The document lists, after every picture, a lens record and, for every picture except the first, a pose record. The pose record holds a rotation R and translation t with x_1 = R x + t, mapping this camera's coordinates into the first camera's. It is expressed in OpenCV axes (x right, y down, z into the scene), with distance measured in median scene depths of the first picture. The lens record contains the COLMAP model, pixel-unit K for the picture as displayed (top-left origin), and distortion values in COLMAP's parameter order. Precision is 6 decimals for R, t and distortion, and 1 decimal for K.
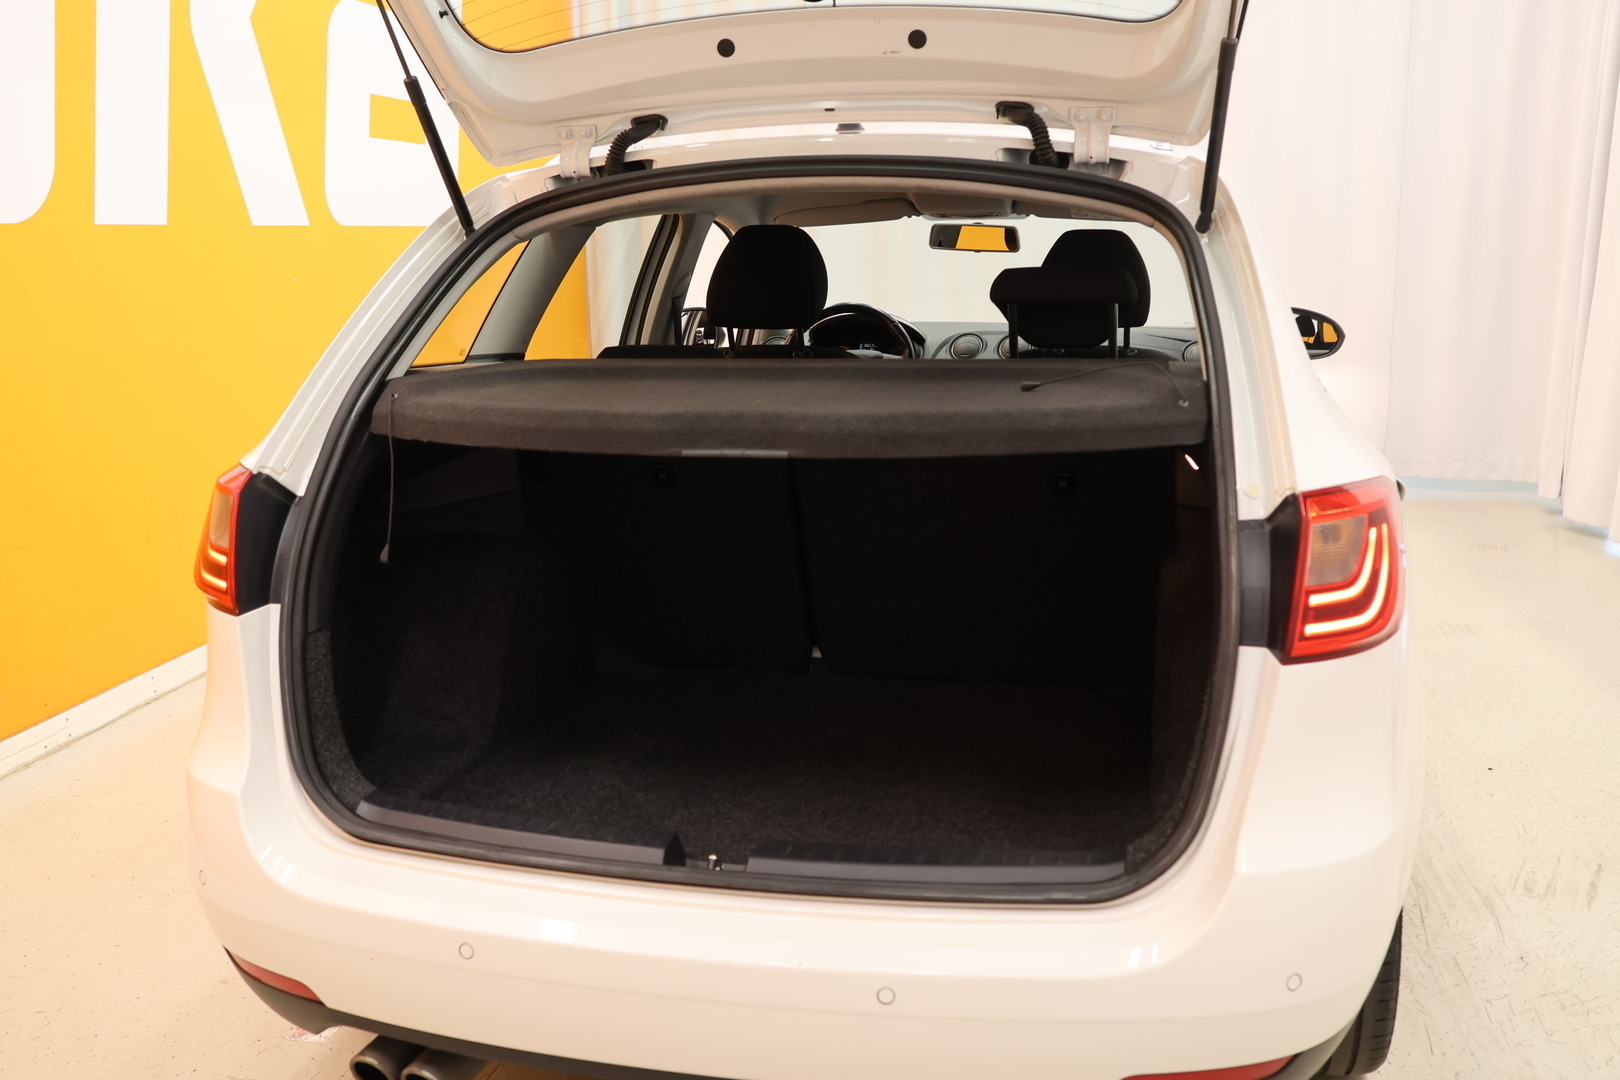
lens RADIAL K [[1435.6, 0, 808.3], [0, 1435.6, 544.5], [0, 0, 1]] dist [-0.072299, 0.062754]
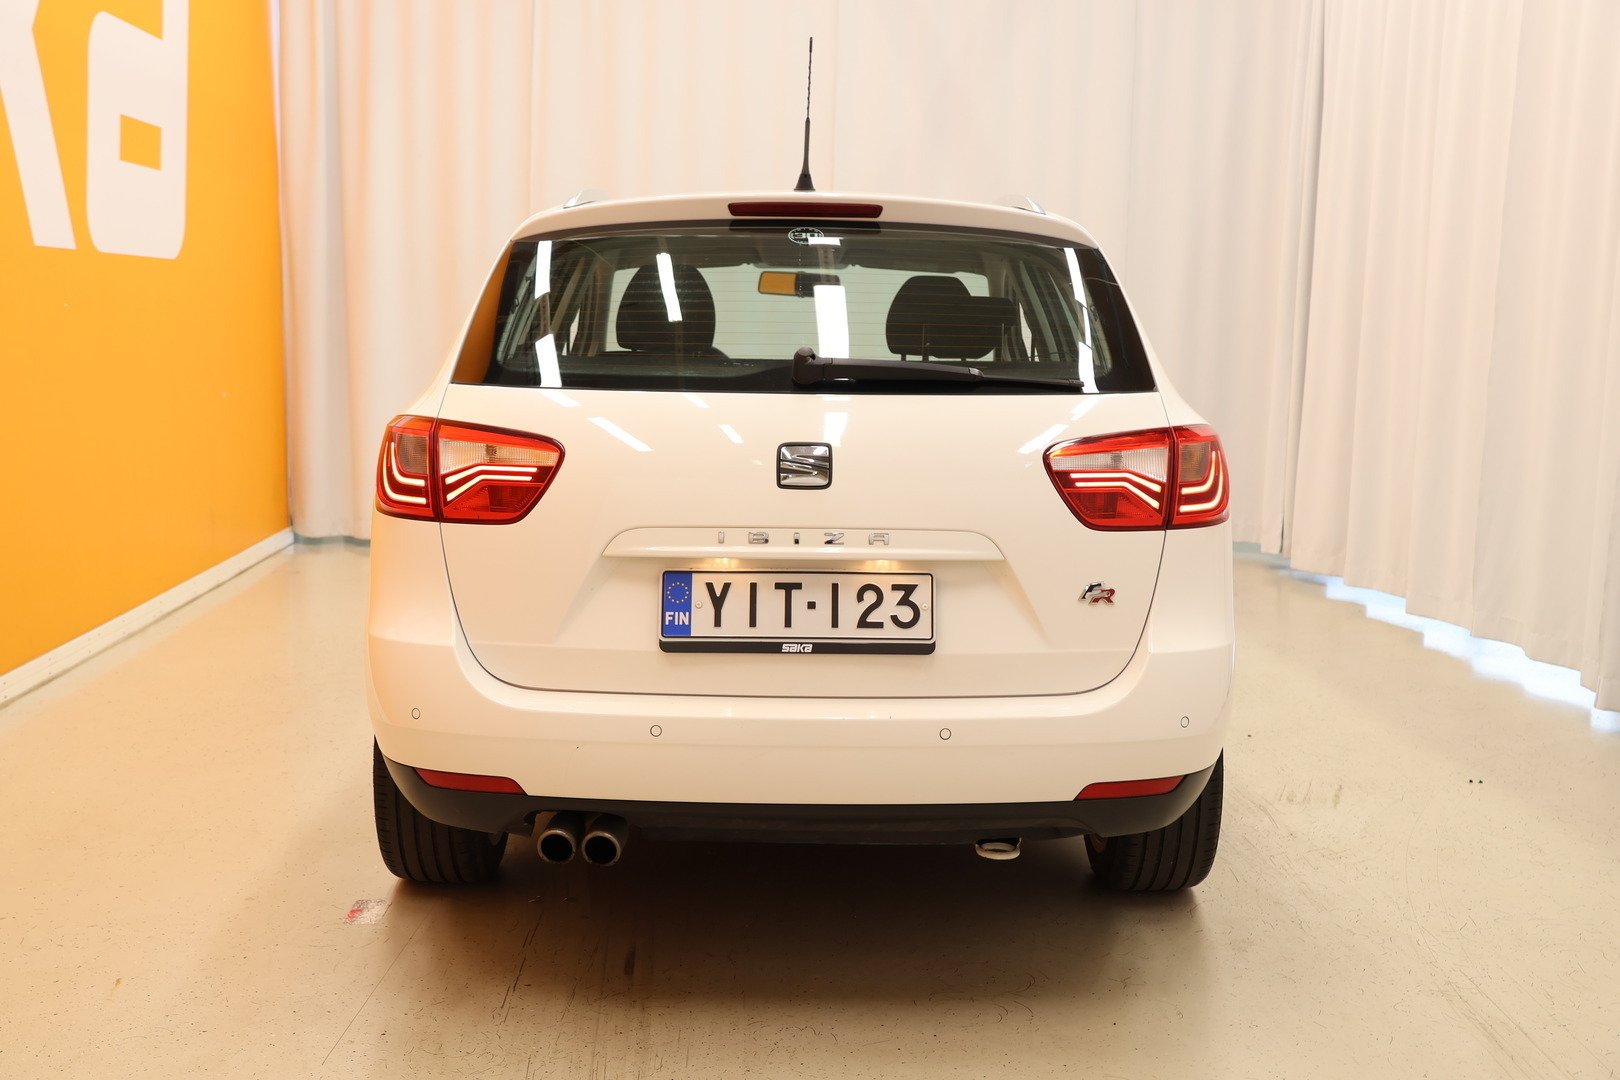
lens RADIAL K [[1798.8, 0, 805.4], [0, 1798.8, 533.8], [0, 0, 1]] dist [-0.026207, 0.000000]
pose [[0.970940, 0.003184, 0.239301, -0.375389], [0.017291, 0.996365, -0.083415, 0.168225], [-0.238696, 0.085129, 0.967356, -0.595661]]
